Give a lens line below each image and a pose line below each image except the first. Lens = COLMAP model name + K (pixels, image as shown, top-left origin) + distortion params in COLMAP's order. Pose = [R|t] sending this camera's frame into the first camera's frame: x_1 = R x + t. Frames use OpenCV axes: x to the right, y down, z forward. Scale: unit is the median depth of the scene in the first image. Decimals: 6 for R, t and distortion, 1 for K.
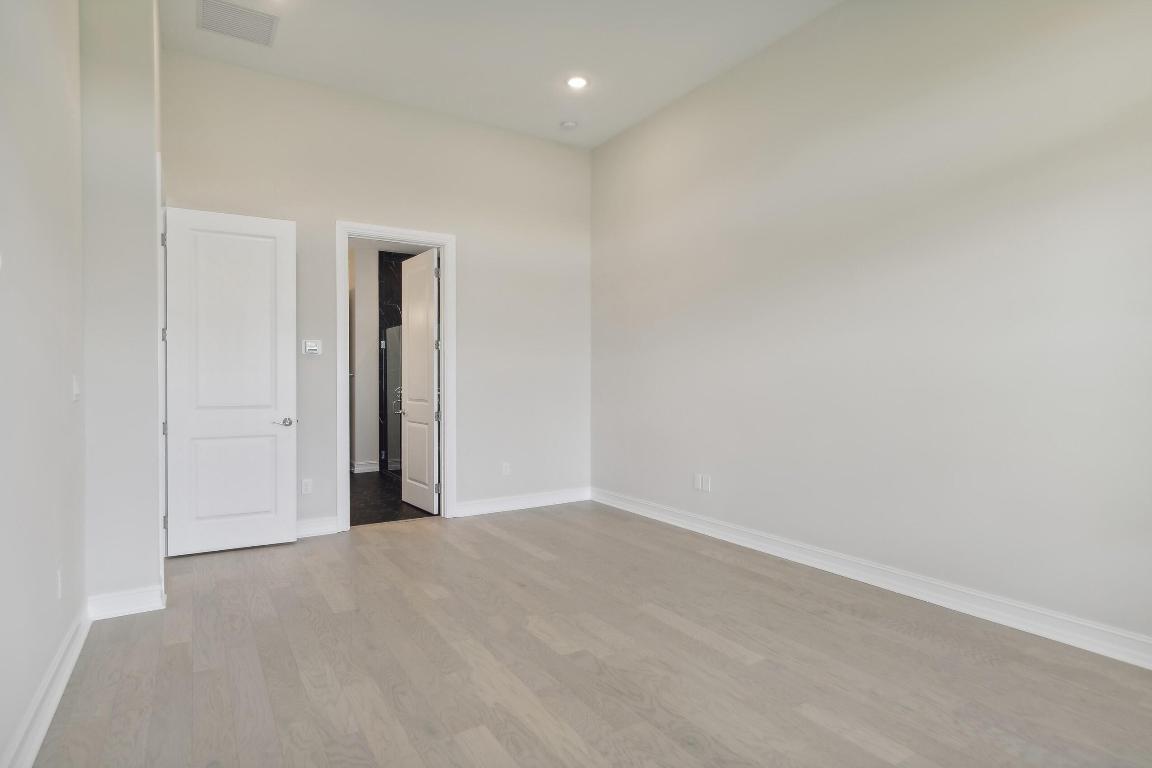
lens RADIAL K [[603.0, 0, 576.0], [0, 603.0, 384.0], [0, 0, 1]] dist [-0.002511, 0.000051]
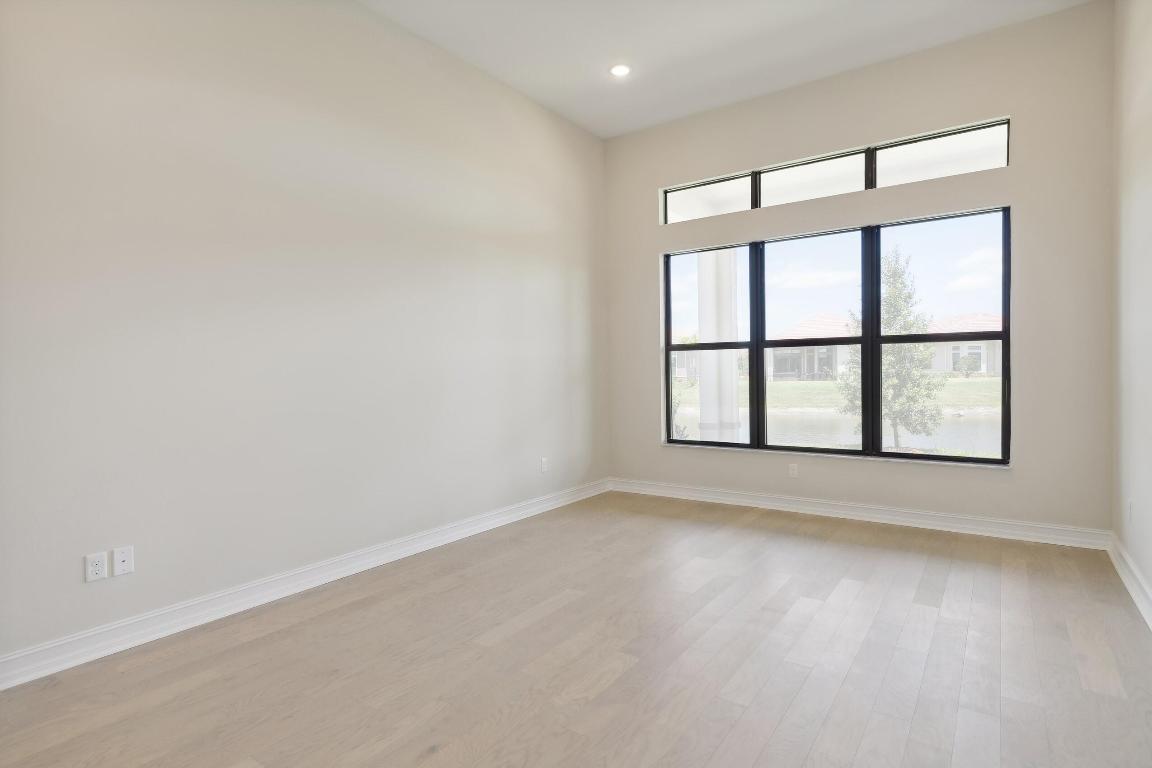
lens RADIAL K [[603.0, 0, 576.0], [0, 603.0, 384.0], [0, 0, 1]] dist [-0.002511, 0.000051]
pose [[-0.372362, -0.017656, 0.927920, -0.735327], [0.029423, 0.999092, 0.030818, -0.019068], [-0.927621, 0.038777, -0.371504, 1.211836]]
